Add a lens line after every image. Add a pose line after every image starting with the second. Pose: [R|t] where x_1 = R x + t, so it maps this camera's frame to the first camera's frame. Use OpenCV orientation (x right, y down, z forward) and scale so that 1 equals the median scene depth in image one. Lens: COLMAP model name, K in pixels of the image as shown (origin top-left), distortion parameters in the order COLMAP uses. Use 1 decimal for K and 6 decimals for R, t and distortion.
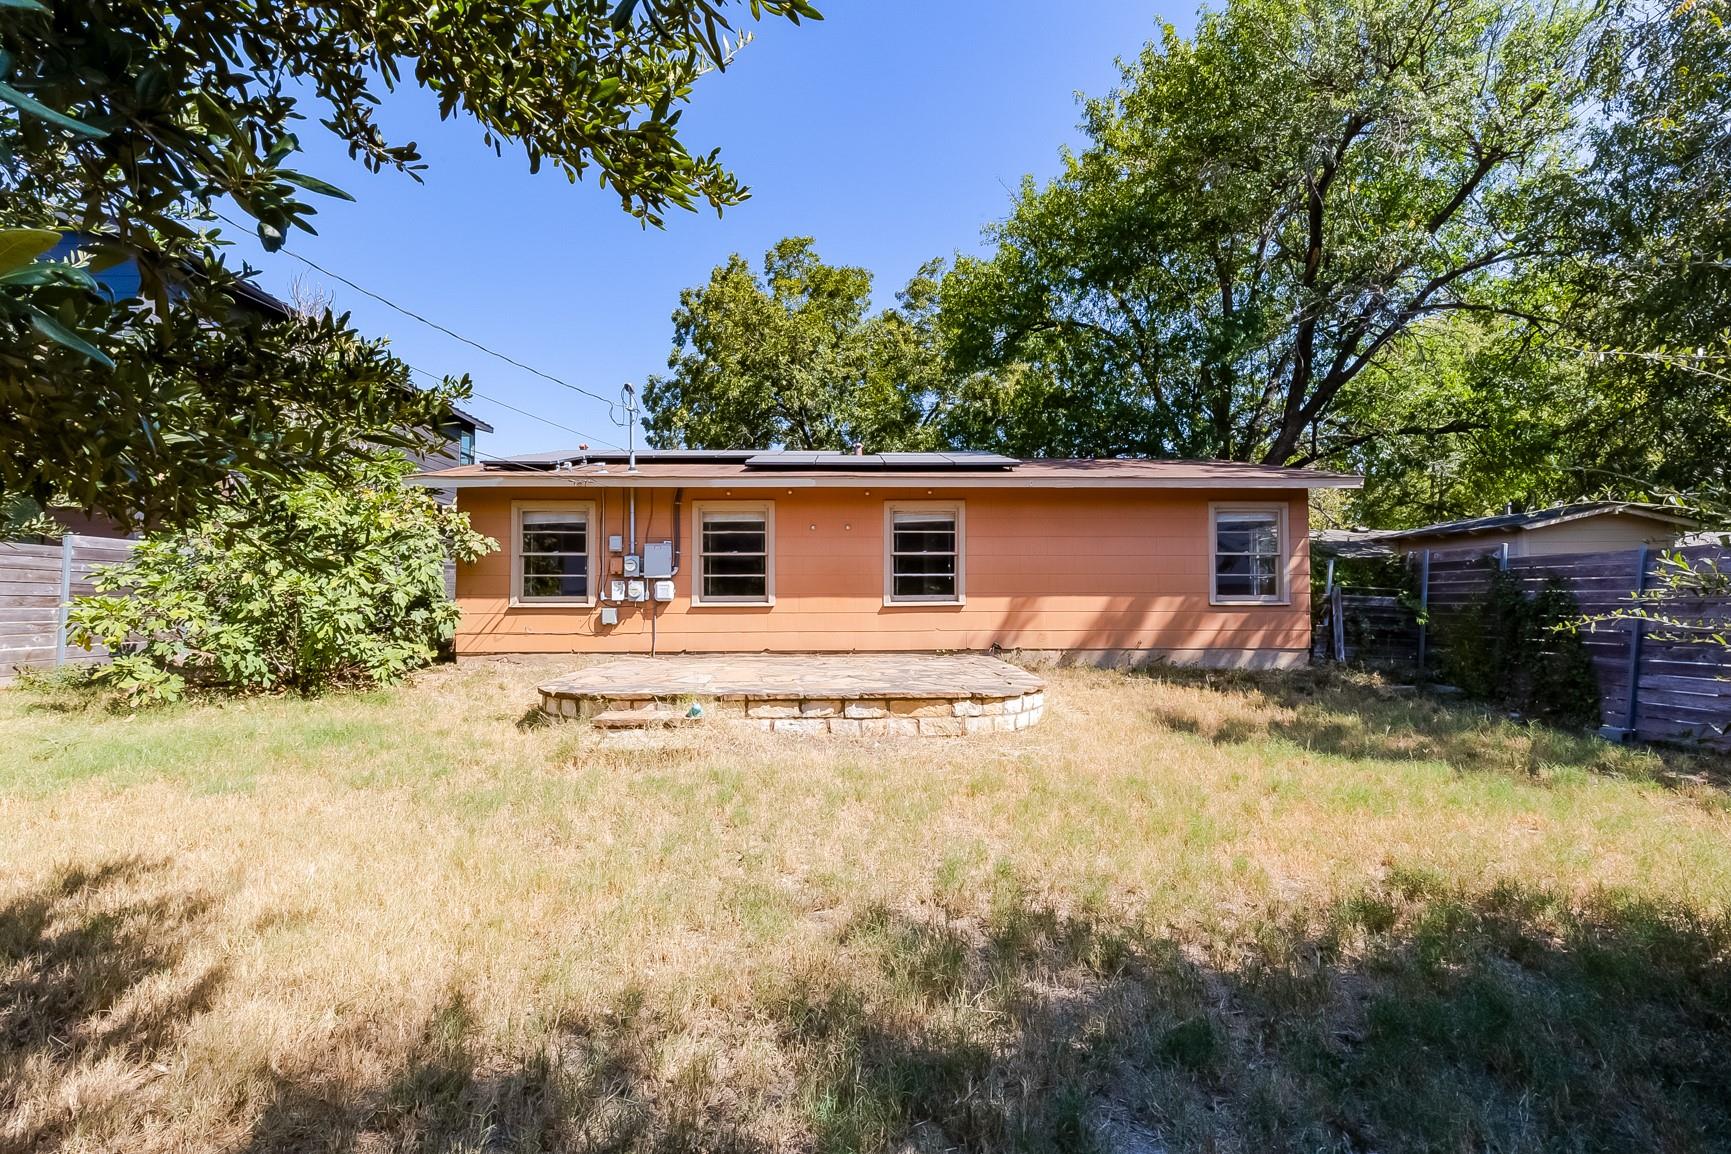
lens RADIAL K [[905.8, 0, 865.7], [0, 905.8, 578.2], [0, 0, 1]] dist [-0.002142, -0.000411]
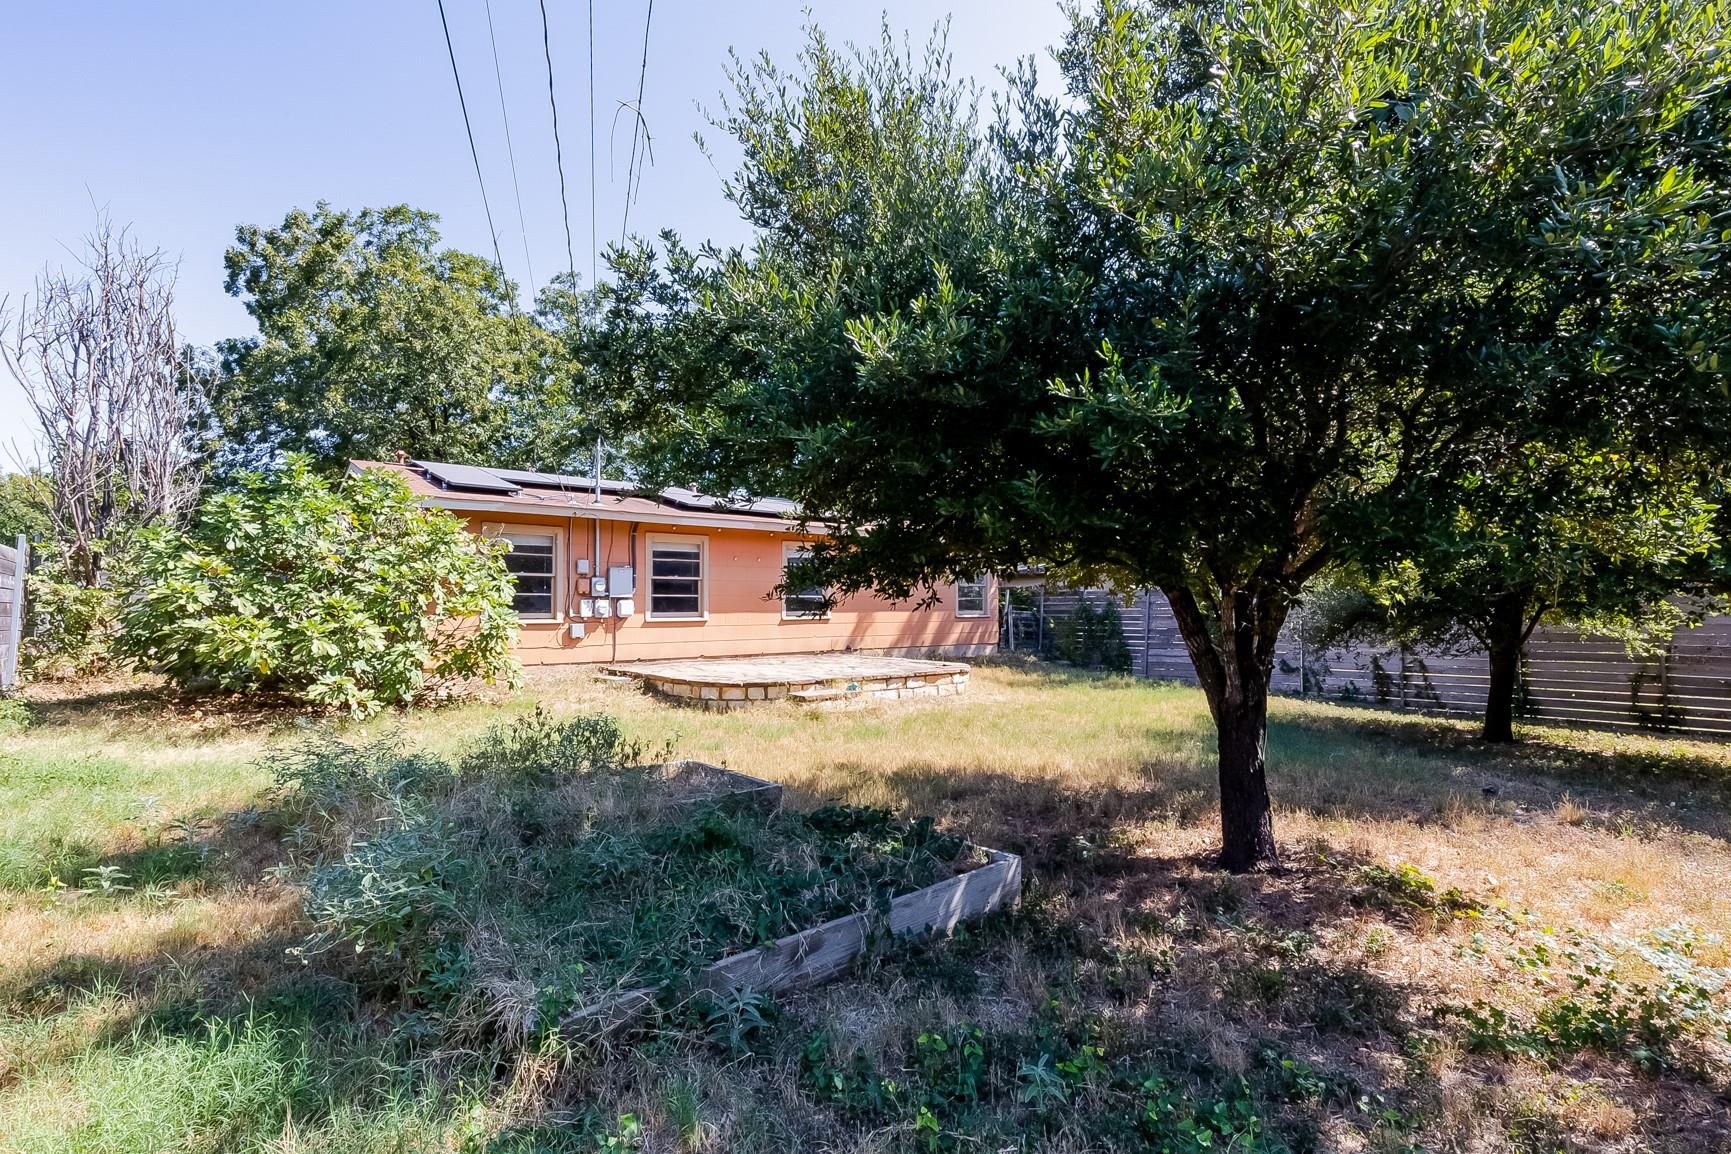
lens RADIAL K [[905.8, 0, 864.2], [0, 905.8, 581.6], [0, 0, 1]] dist [-0.002142, -0.000411]
pose [[0.741638, 0.019712, 0.670511, -0.778358], [-0.005655, 0.999716, -0.023135, 0.005053], [-0.670777, 0.013365, 0.741539, -0.072887]]
